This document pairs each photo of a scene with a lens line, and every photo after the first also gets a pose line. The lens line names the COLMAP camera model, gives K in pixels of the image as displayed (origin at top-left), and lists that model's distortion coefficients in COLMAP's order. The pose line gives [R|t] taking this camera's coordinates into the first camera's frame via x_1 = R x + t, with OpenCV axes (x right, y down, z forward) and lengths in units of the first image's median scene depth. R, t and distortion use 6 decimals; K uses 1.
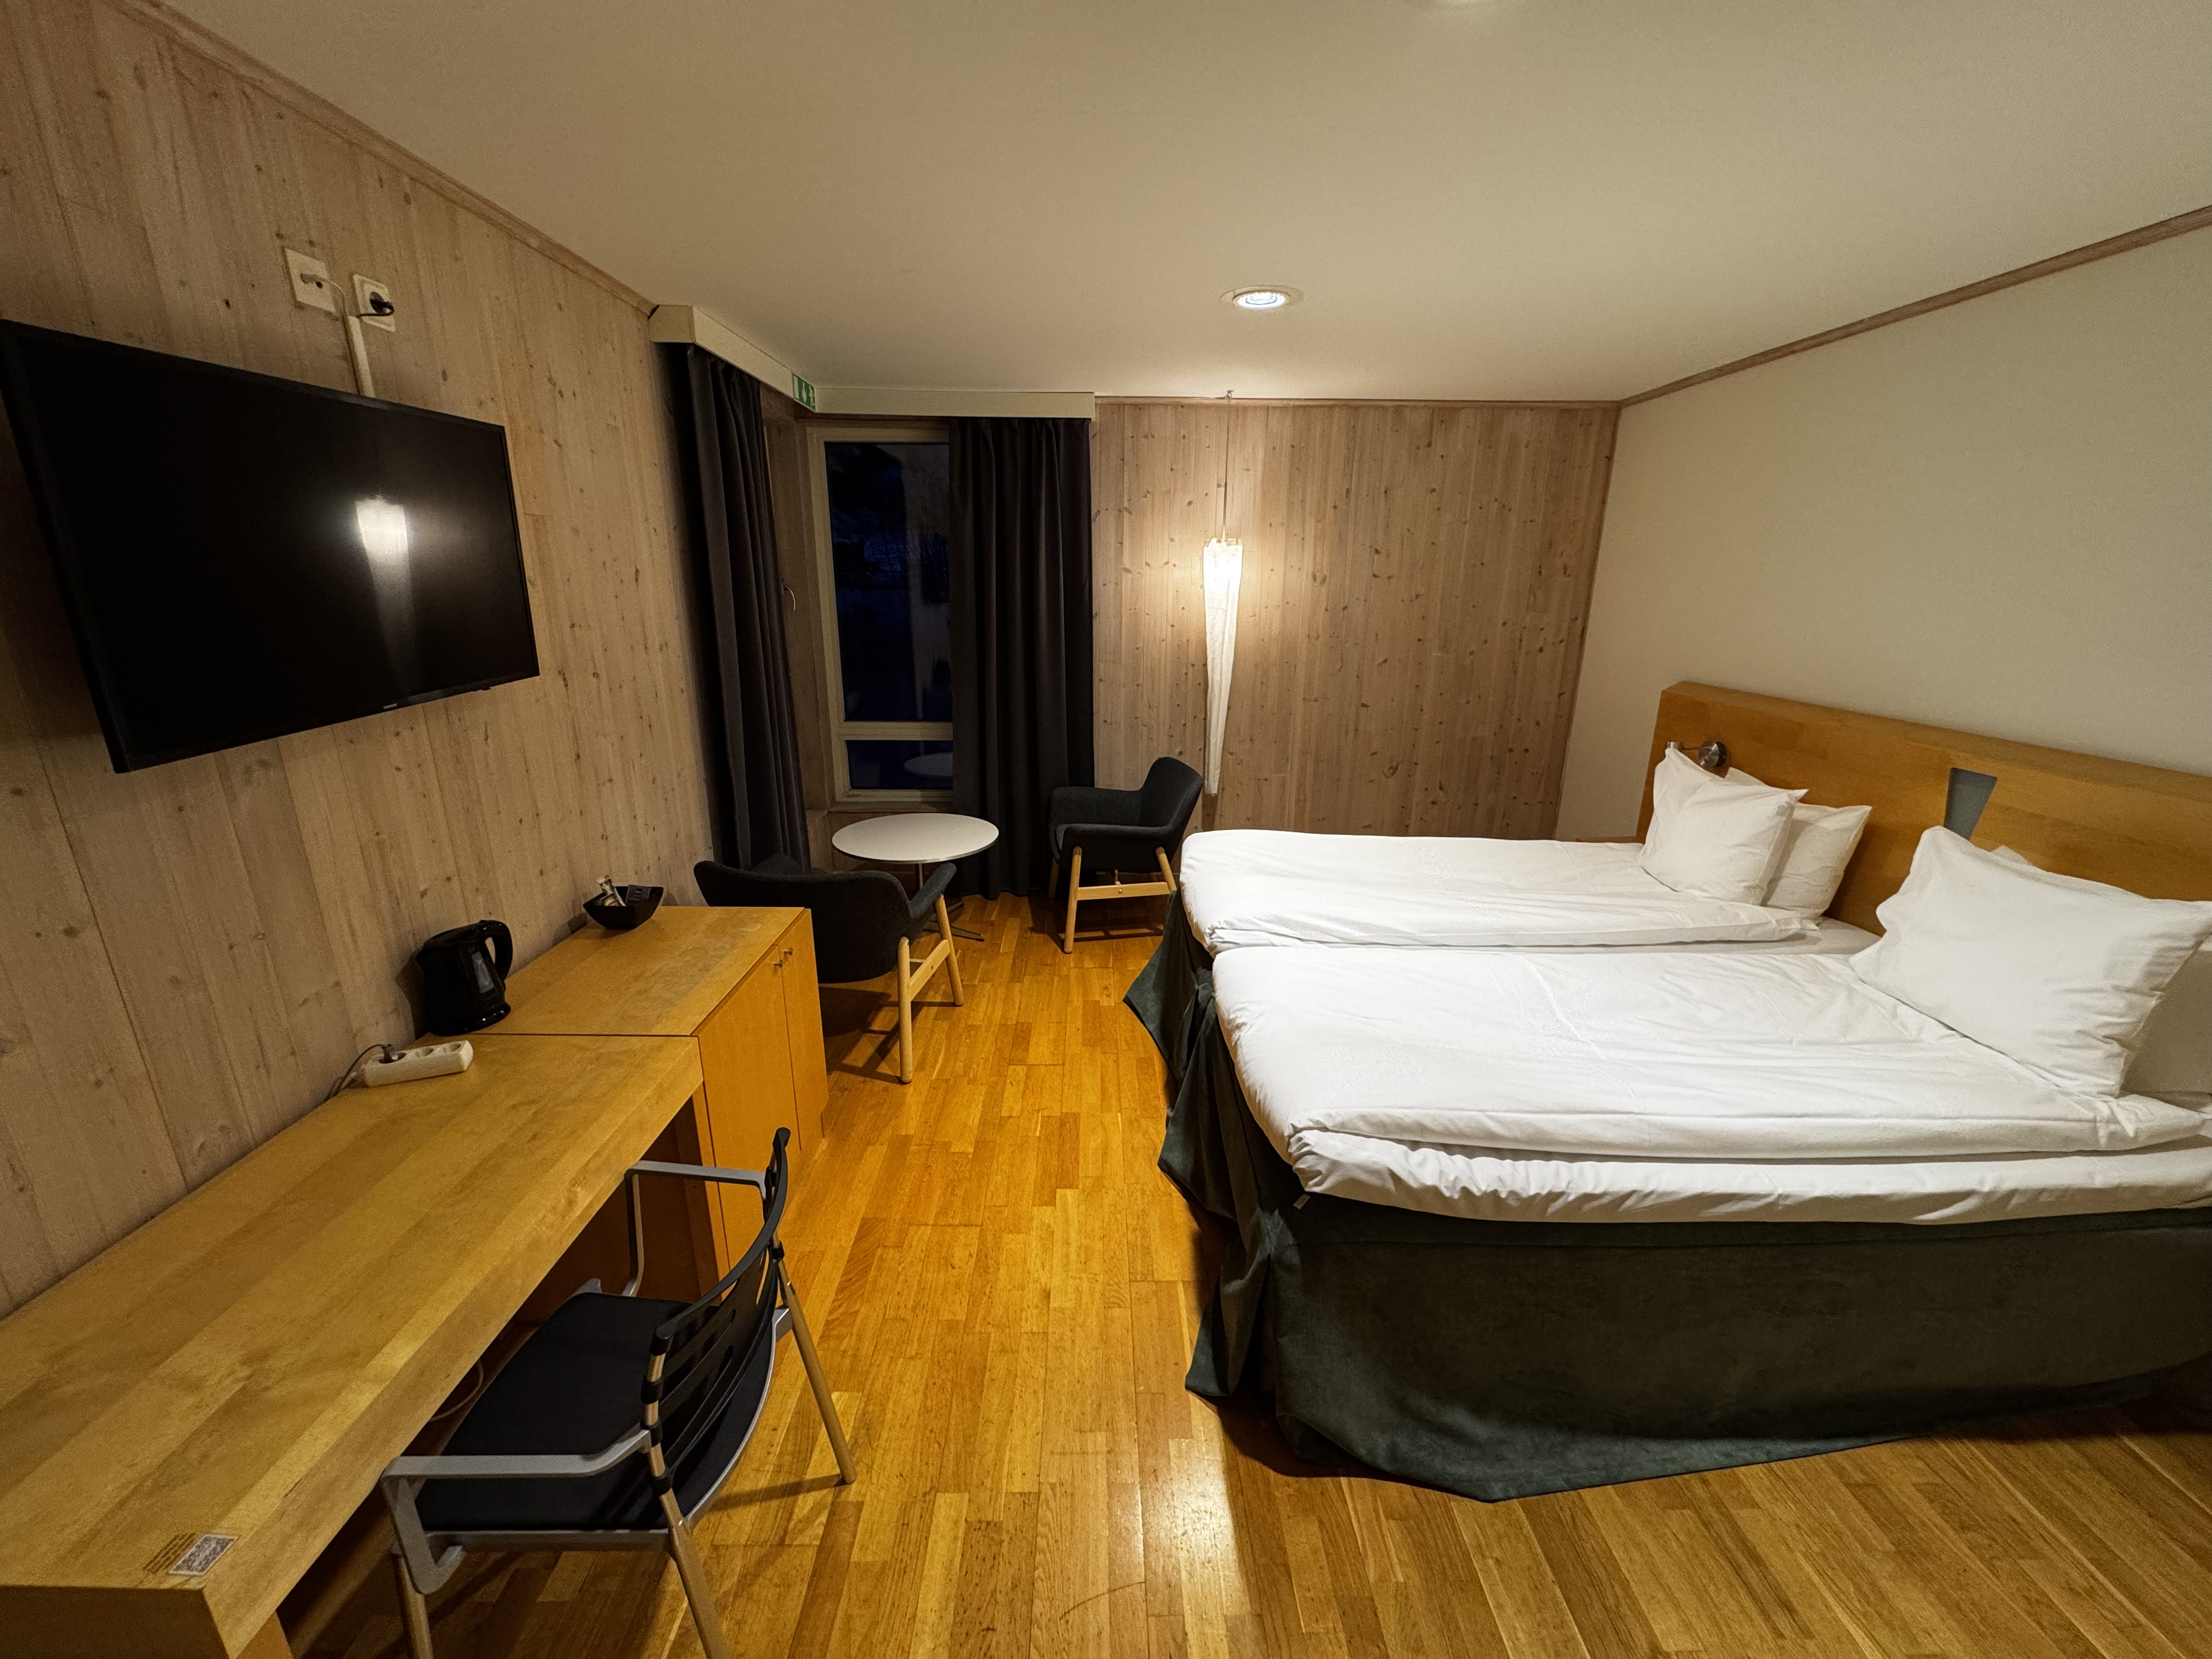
lens RADIAL K [[881.0, 0, 1108.4], [0, 881.0, 826.2], [0, 0, 1]] dist [-0.002752, 0.000811]
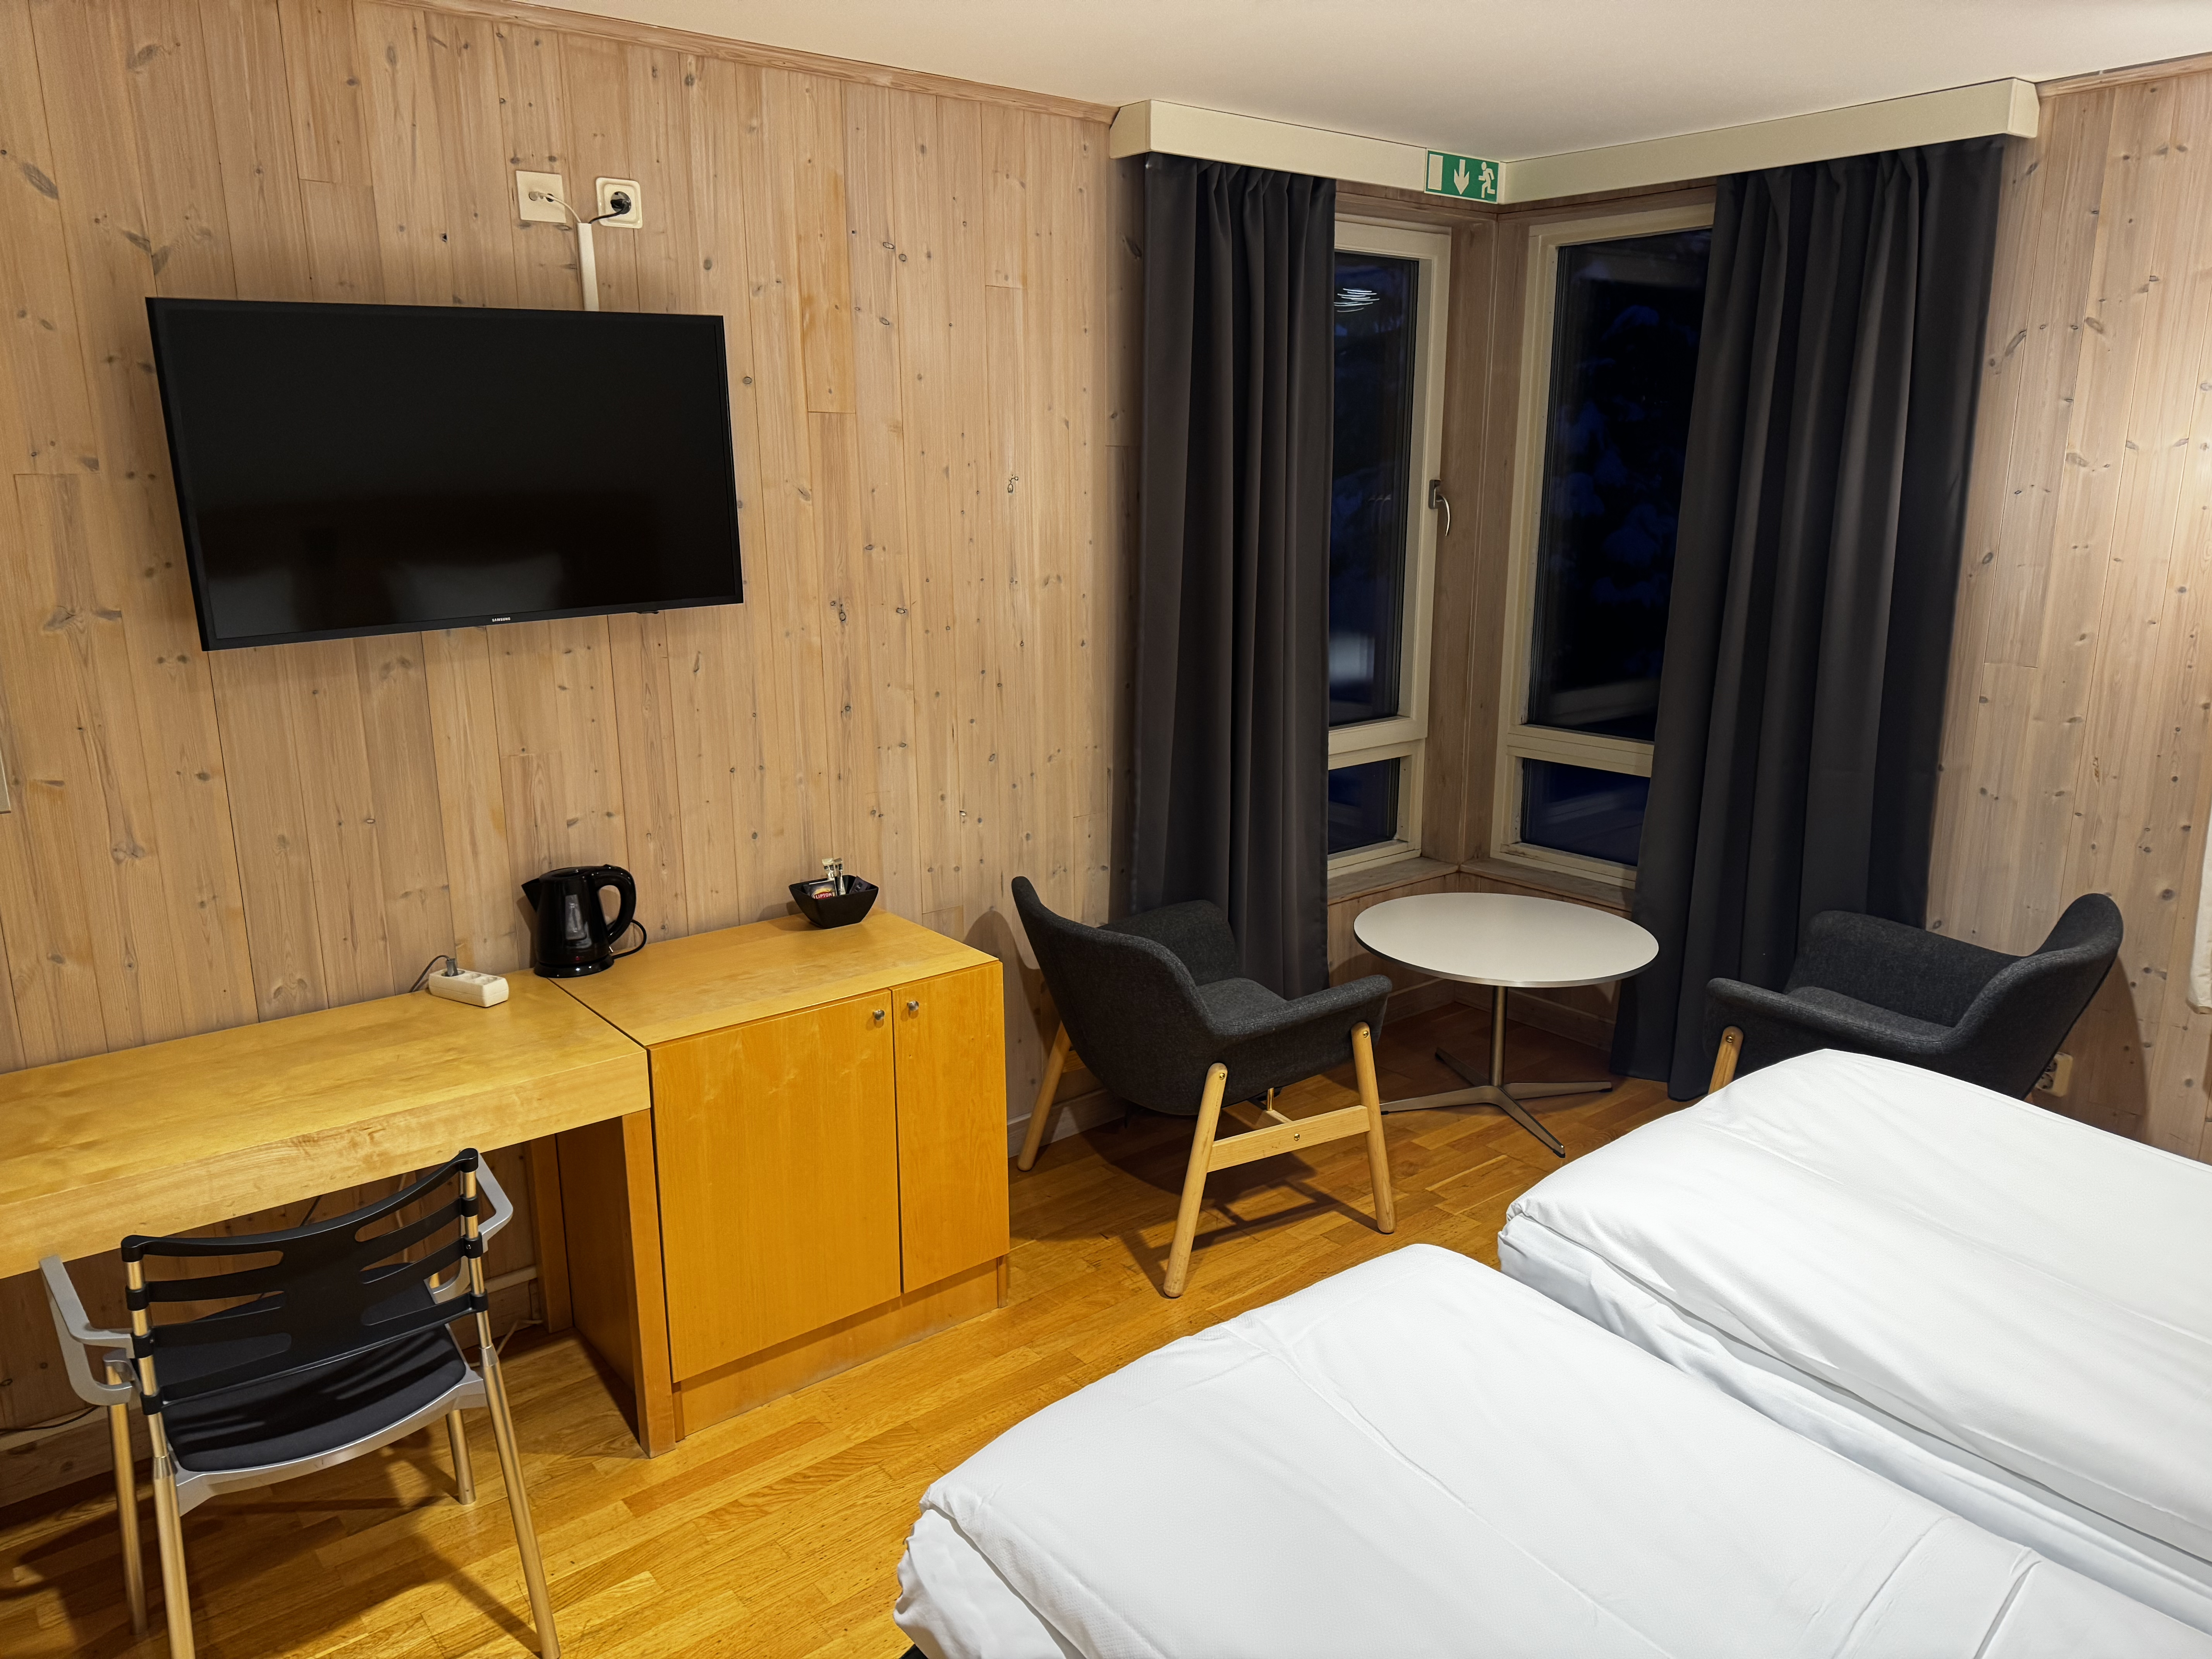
lens RADIAL K [[1558.8, 0, 1106.0], [0, 1558.8, 829.5], [0, 0, 1]] dist [0.118874, -0.193515]
pose [[0.616866, 0.168594, -0.768799, 0.836163], [-0.206998, 0.977154, 0.048195, -0.111405], [0.759360, 0.129410, 0.637672, 0.353977]]
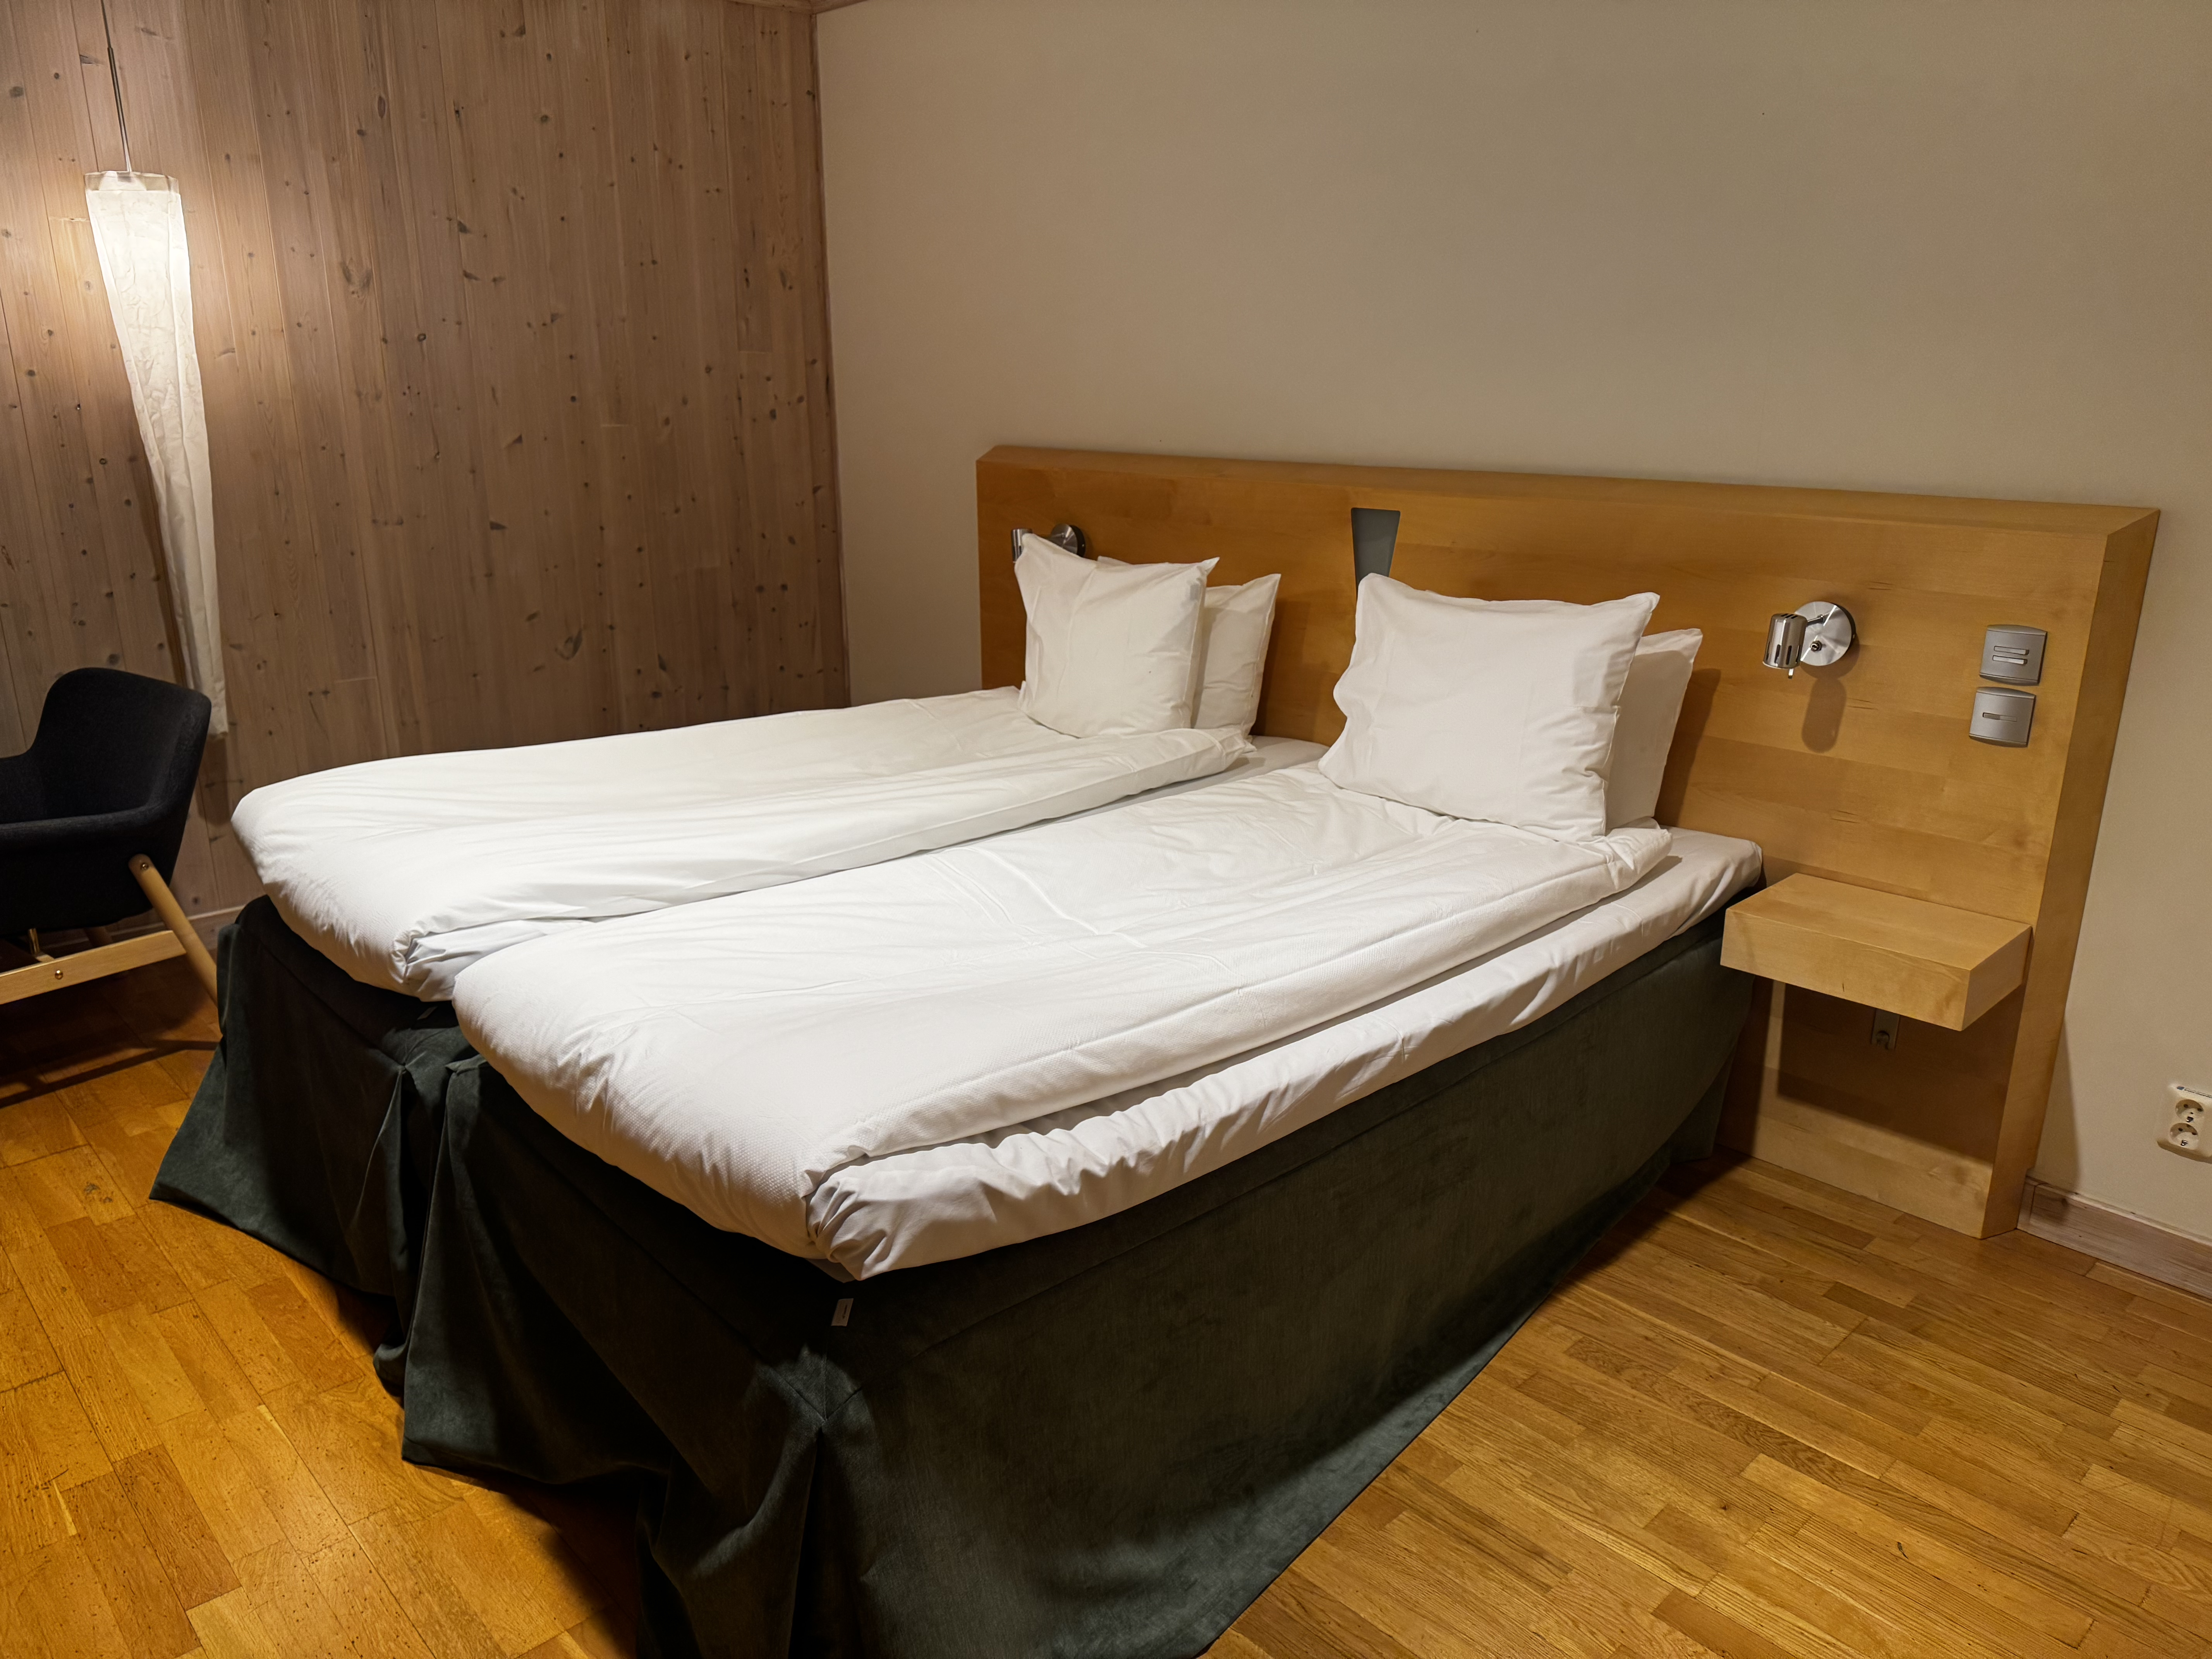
lens RADIAL K [[1558.8, 0, 1106.0], [0, 1558.8, 829.5], [0, 0, 1]] dist [0.118874, -0.193515]
pose [[0.732022, -0.187348, 0.655015, -0.232157], [0.186881, 0.979785, 0.071388, 0.099116], [-0.655149, 0.070153, 0.752236, 0.151300]]
